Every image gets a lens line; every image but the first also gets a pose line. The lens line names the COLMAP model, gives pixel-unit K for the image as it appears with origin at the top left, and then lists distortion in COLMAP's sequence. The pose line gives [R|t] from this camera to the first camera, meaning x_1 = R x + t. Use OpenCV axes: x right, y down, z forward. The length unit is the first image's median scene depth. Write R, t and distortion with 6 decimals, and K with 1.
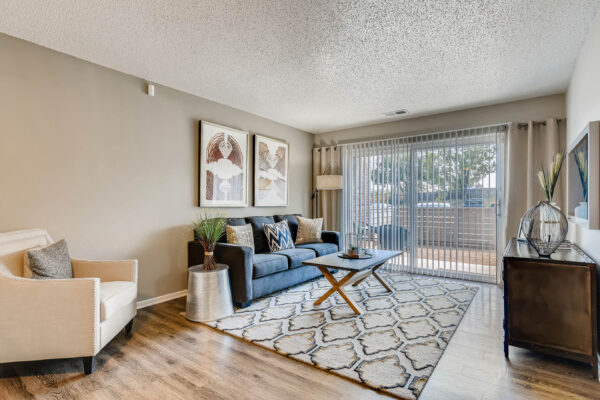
lens RADIAL K [[307.8, 0, 296.9], [0, 307.8, 202.3], [0, 0, 1]] dist [0.000904, -0.001190]
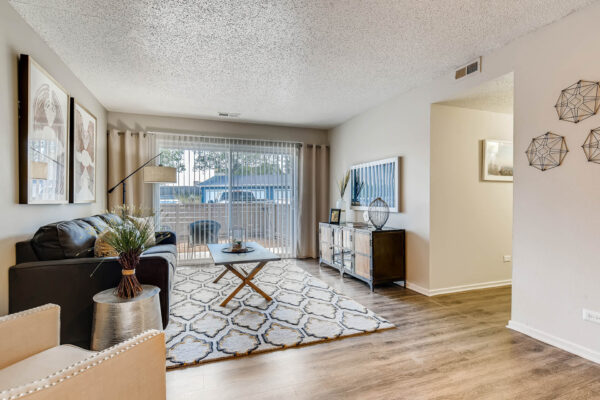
lens RADIAL K [[307.8, 0, 297.8], [0, 307.8, 199.4], [0, 0, 1]] dist [0.000904, -0.001190]
pose [[0.542430, 0.001064, 0.840101, -0.621669], [-0.001303, 0.999999, -0.000425, 0.006024], [-0.840100, -0.000865, 0.542430, 0.302111]]
